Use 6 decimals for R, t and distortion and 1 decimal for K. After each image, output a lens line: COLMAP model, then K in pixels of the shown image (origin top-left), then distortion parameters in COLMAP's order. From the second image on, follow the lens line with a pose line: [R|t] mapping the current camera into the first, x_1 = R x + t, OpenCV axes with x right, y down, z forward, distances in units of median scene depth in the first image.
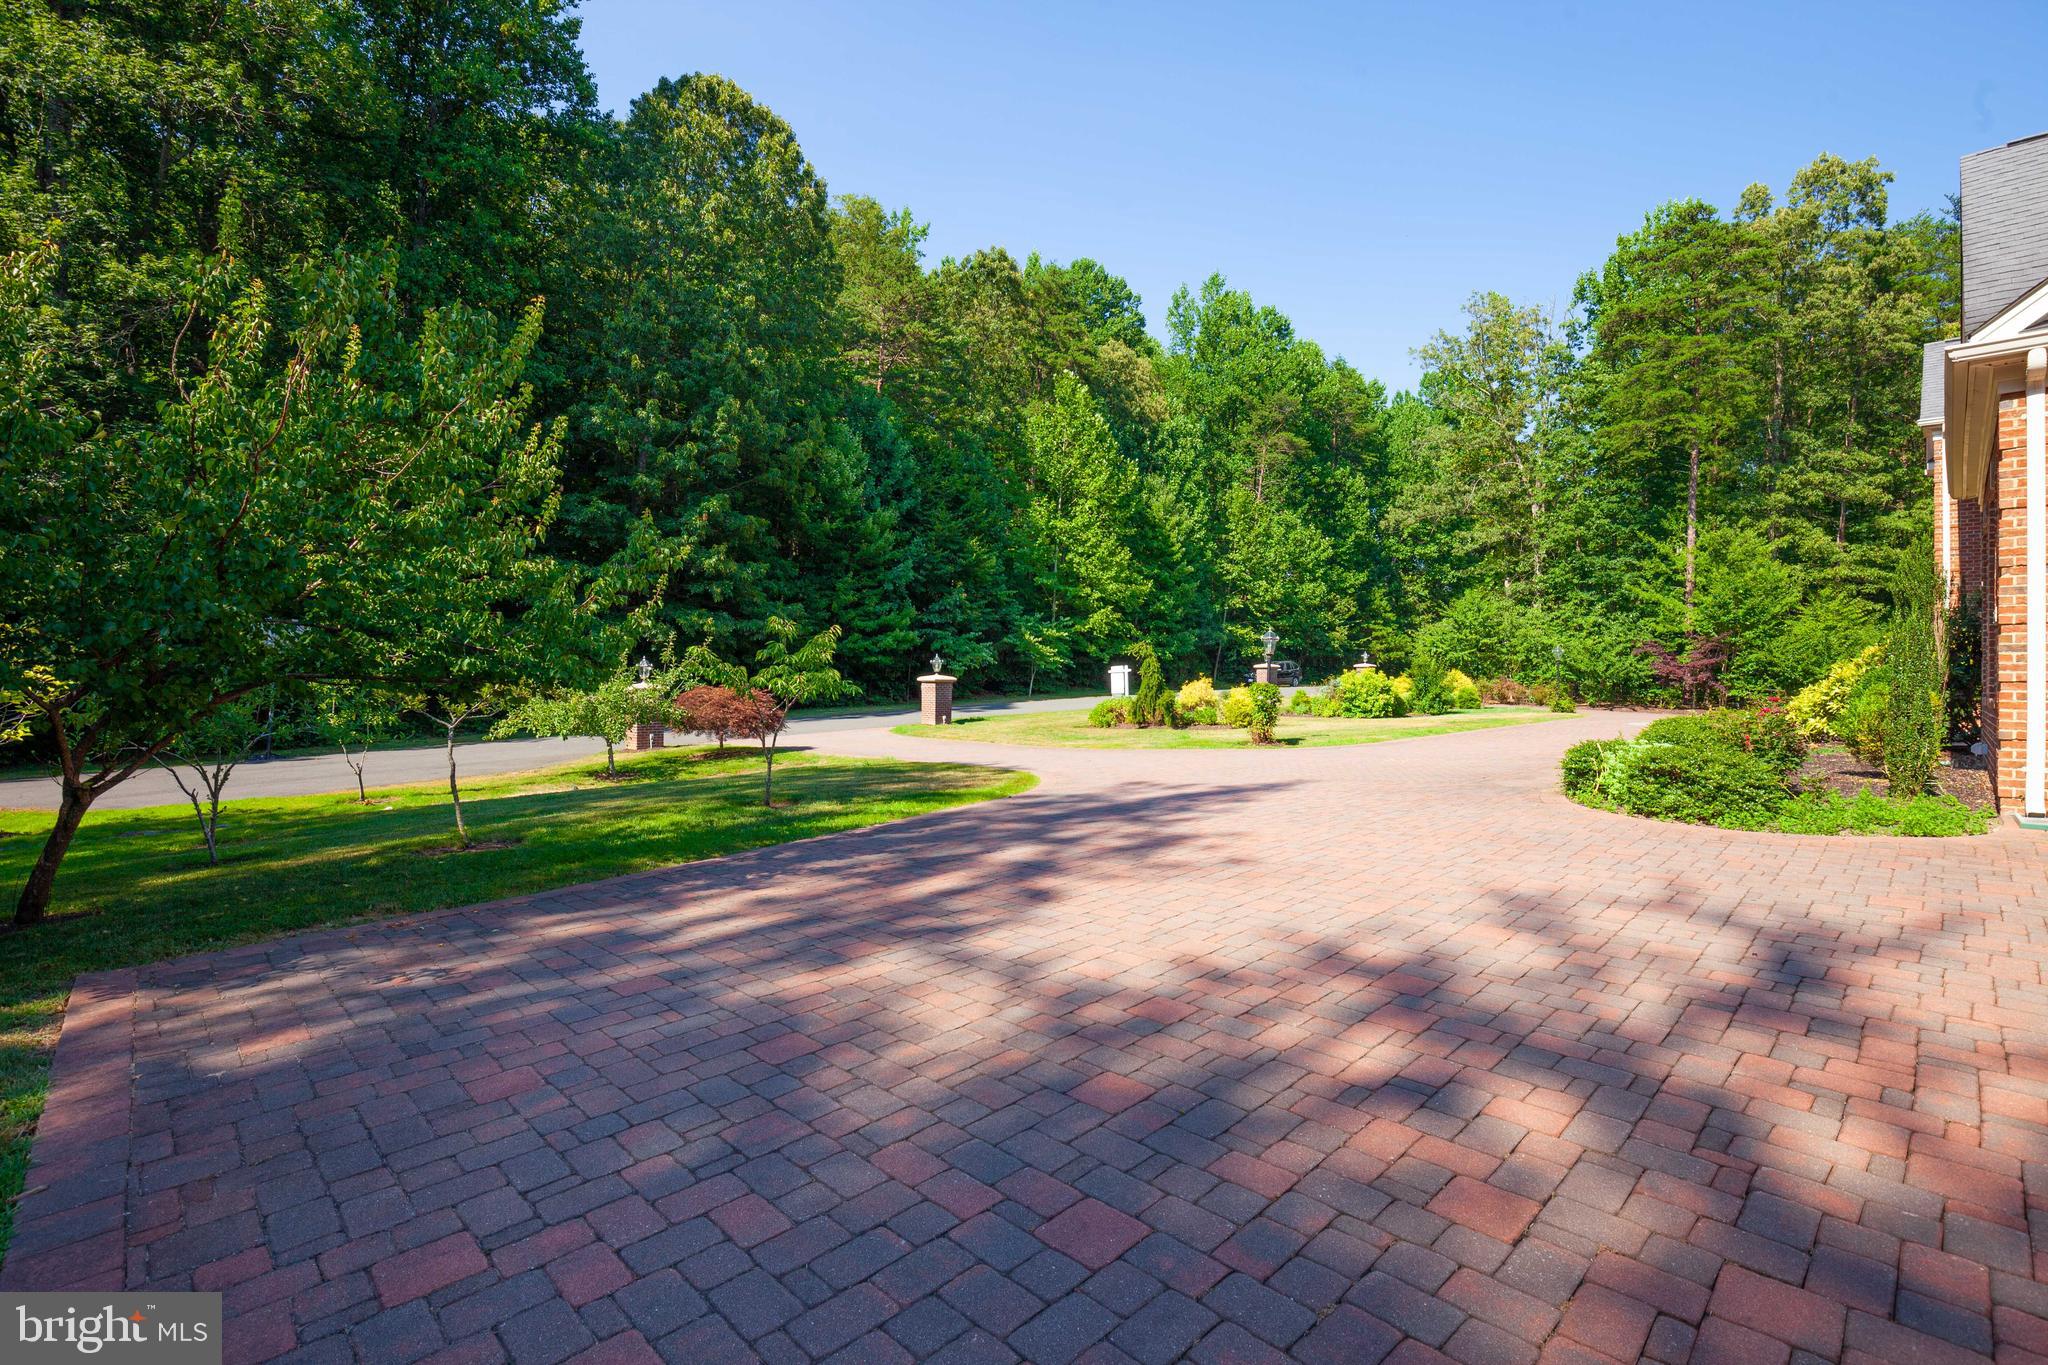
lens RADIAL K [[904.8, 0, 1026.6], [0, 904.8, 708.2], [0, 0, 1]] dist [-0.044830, 0.007190]
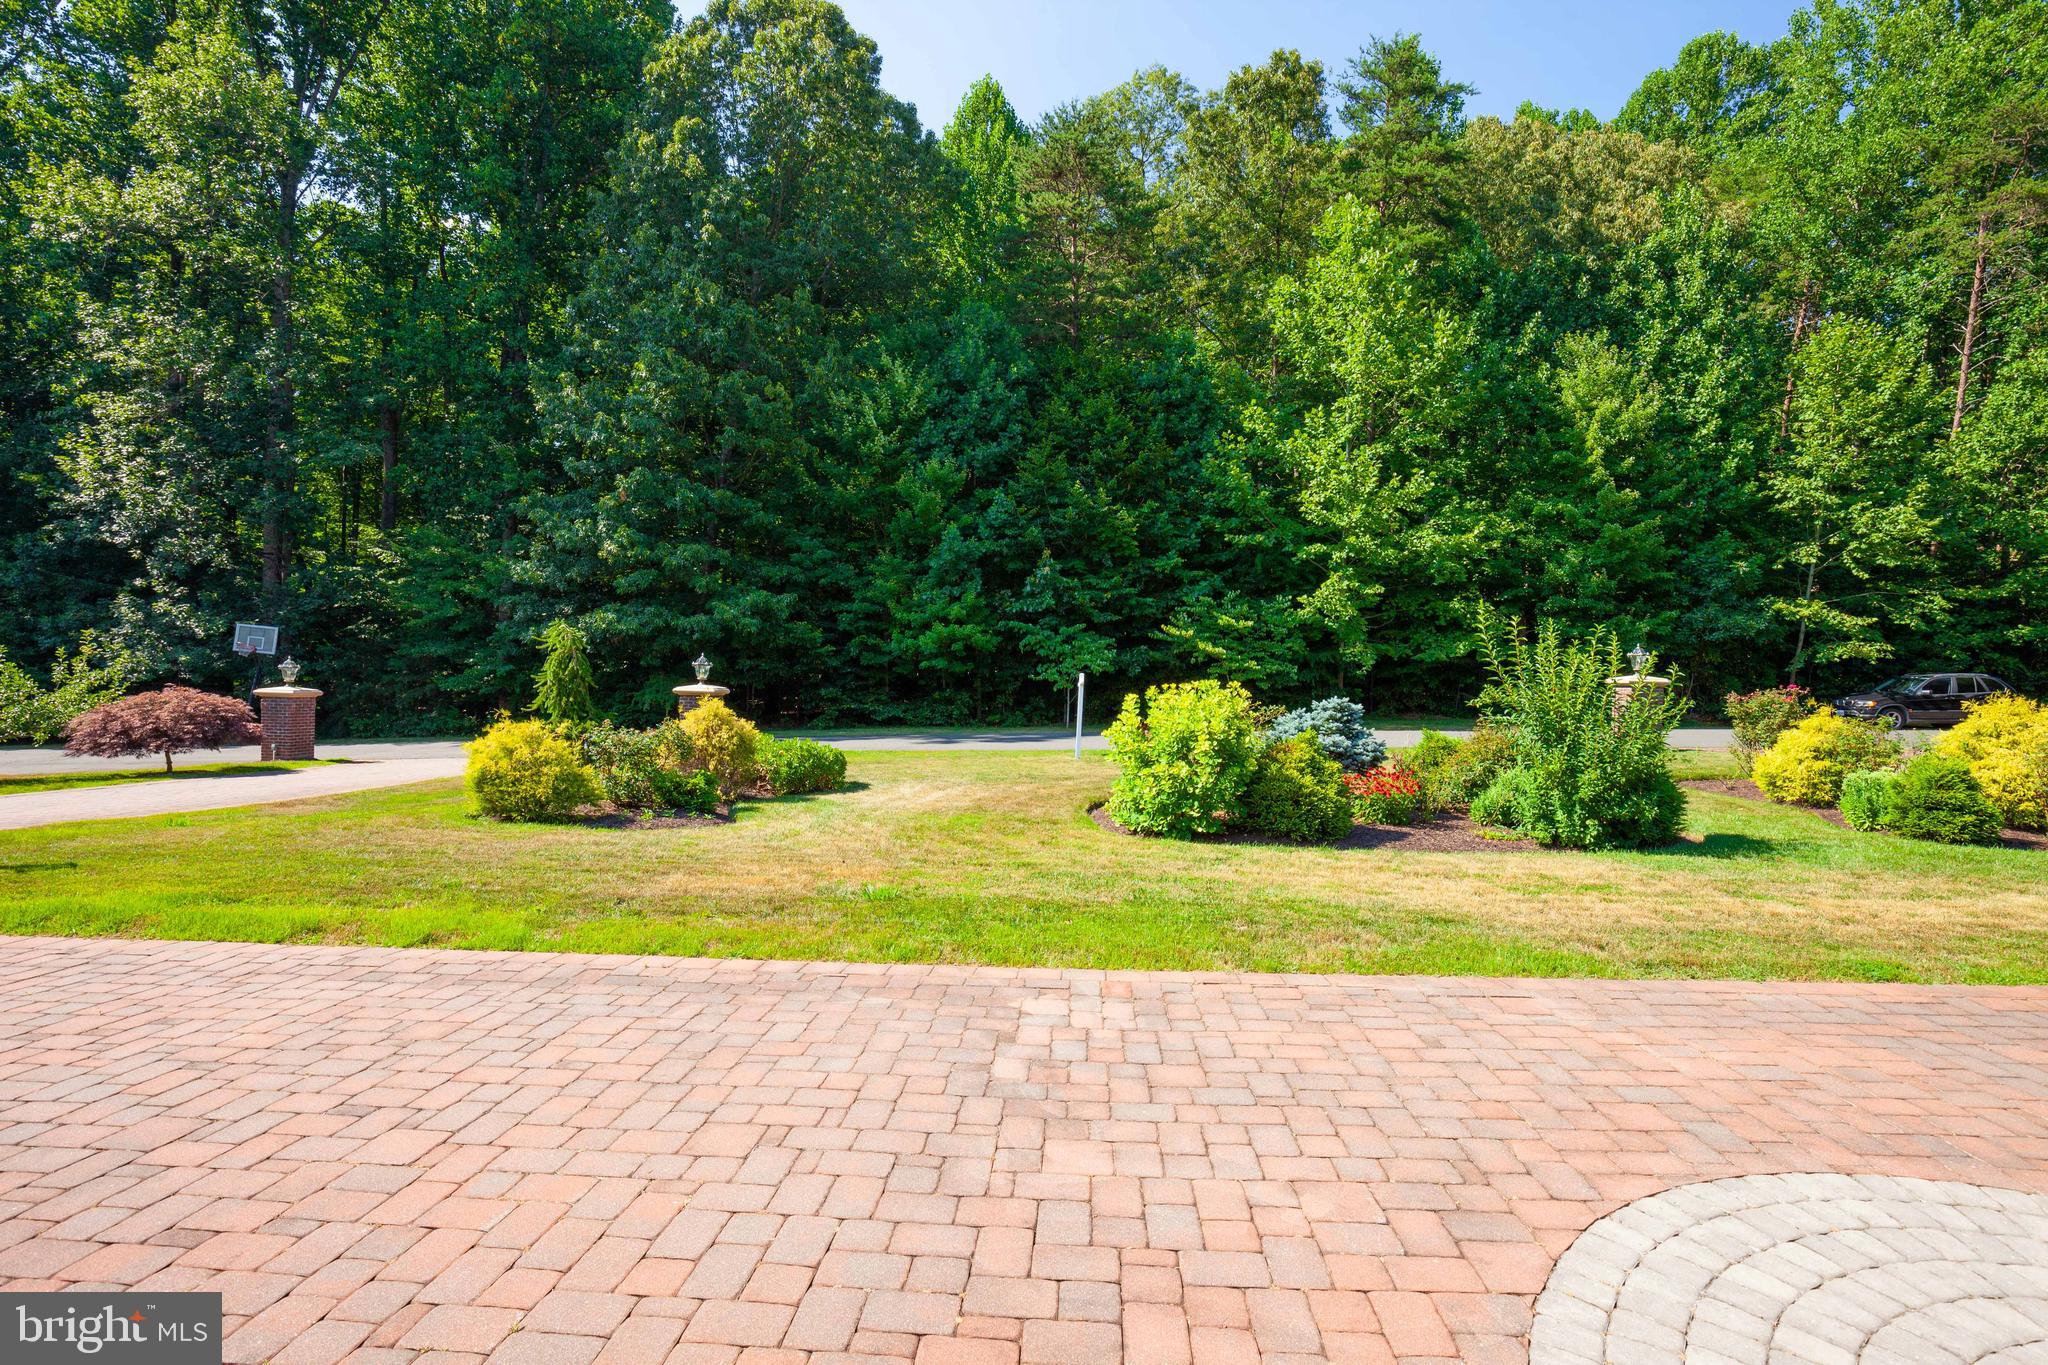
lens RADIAL K [[912.7, 0, 1023.9], [0, 912.7, 711.4], [0, 0, 1]] dist [-0.046247, 0.008957]
pose [[0.697786, 0.037163, -0.715342, 0.404815], [-0.042957, 0.999027, 0.009998, -0.024274], [0.715017, 0.023753, 0.698703, 0.507069]]
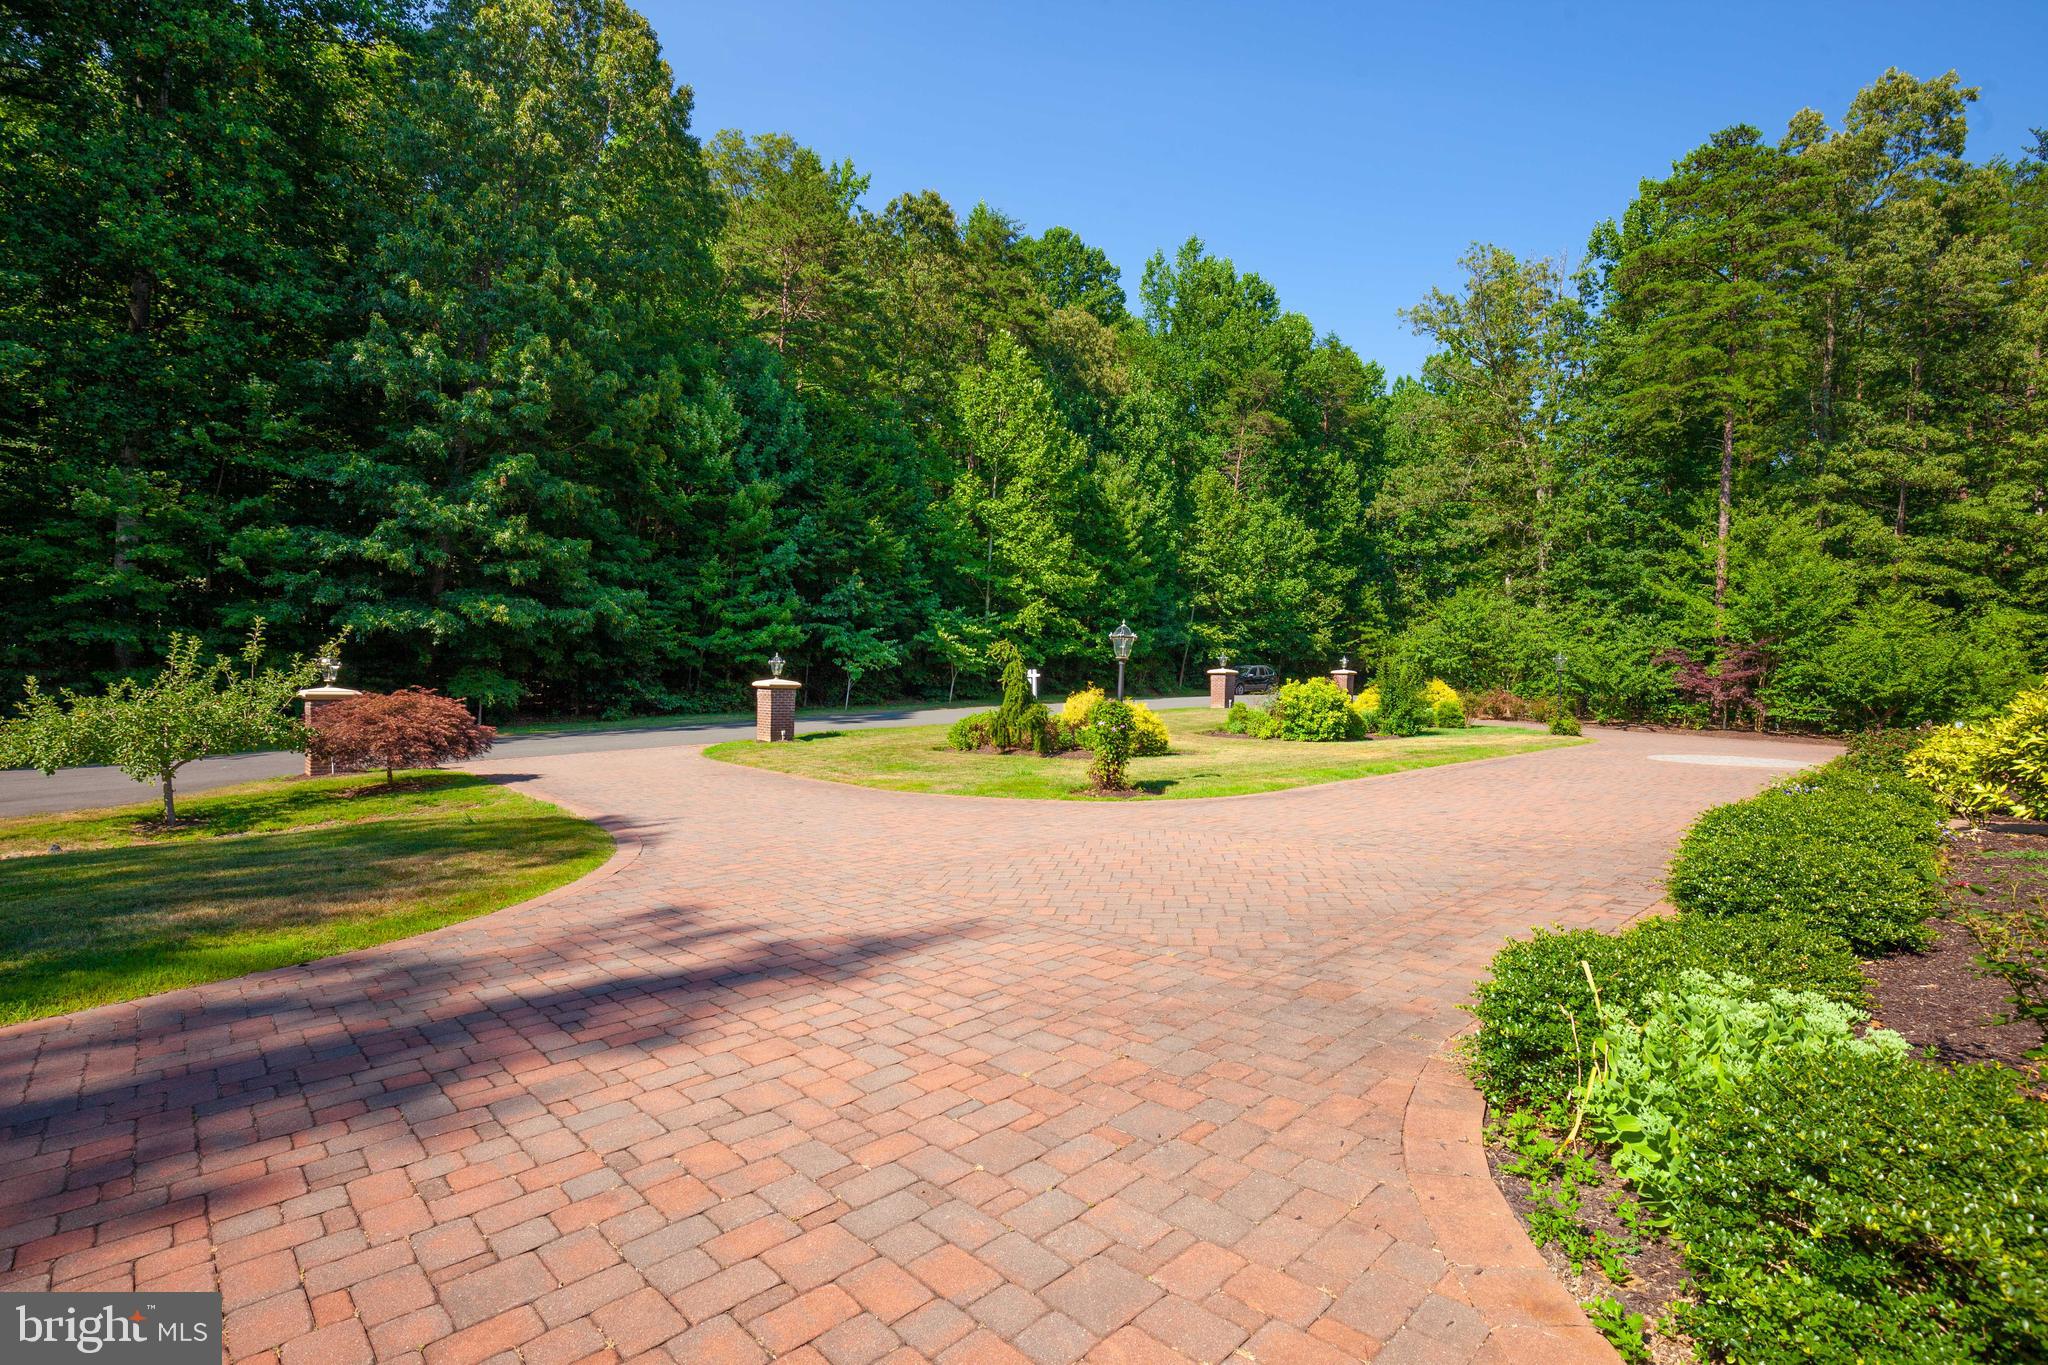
lens RADIAL K [[912.7, 0, 1023.9], [0, 912.7, 711.4], [0, 0, 1]] dist [-0.046247, 0.008957]
pose [[0.999867, 0.013694, -0.008868, 0.092665], [-0.013665, 0.999901, 0.003400, -0.010063], [0.008913, -0.003278, 0.999955, 0.141655]]
